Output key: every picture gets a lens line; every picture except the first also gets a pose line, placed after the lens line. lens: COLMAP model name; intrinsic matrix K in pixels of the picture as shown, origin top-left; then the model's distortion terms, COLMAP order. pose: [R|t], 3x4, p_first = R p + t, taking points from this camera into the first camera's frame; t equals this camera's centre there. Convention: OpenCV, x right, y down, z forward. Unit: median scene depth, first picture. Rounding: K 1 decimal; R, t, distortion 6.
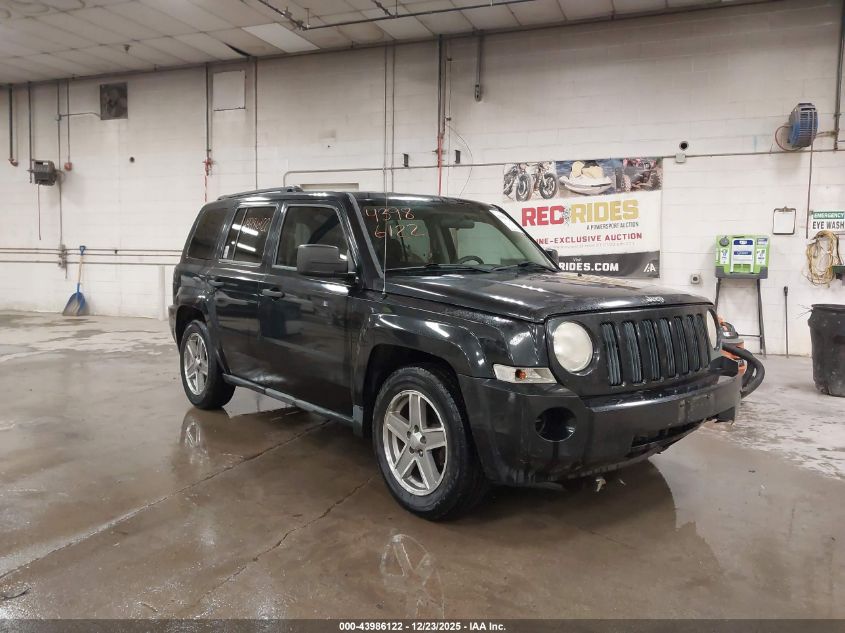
lens RADIAL K [[699.5, 0, 418.0], [0, 699.5, 315.7], [0, 0, 1]] dist [-0.001081, -0.000294]
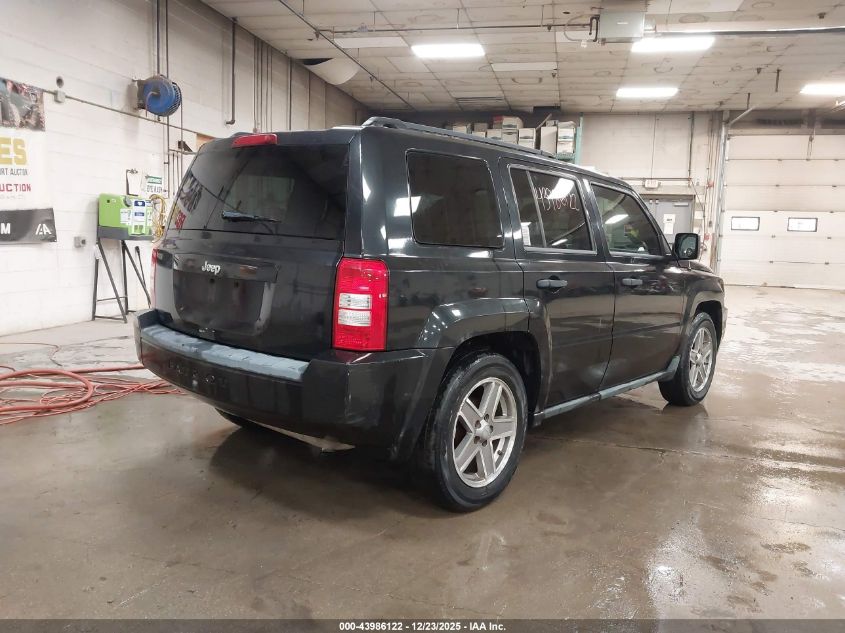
lens RADIAL K [[699.5, 0, 418.0], [0, 699.5, 315.7], [0, 0, 1]] dist [-0.001081, -0.000294]
pose [[-0.174878, -0.133817, 0.975454, -0.532648], [0.051058, 0.988156, 0.144713, -0.064733], [-0.983265, 0.075111, -0.165975, 0.719785]]
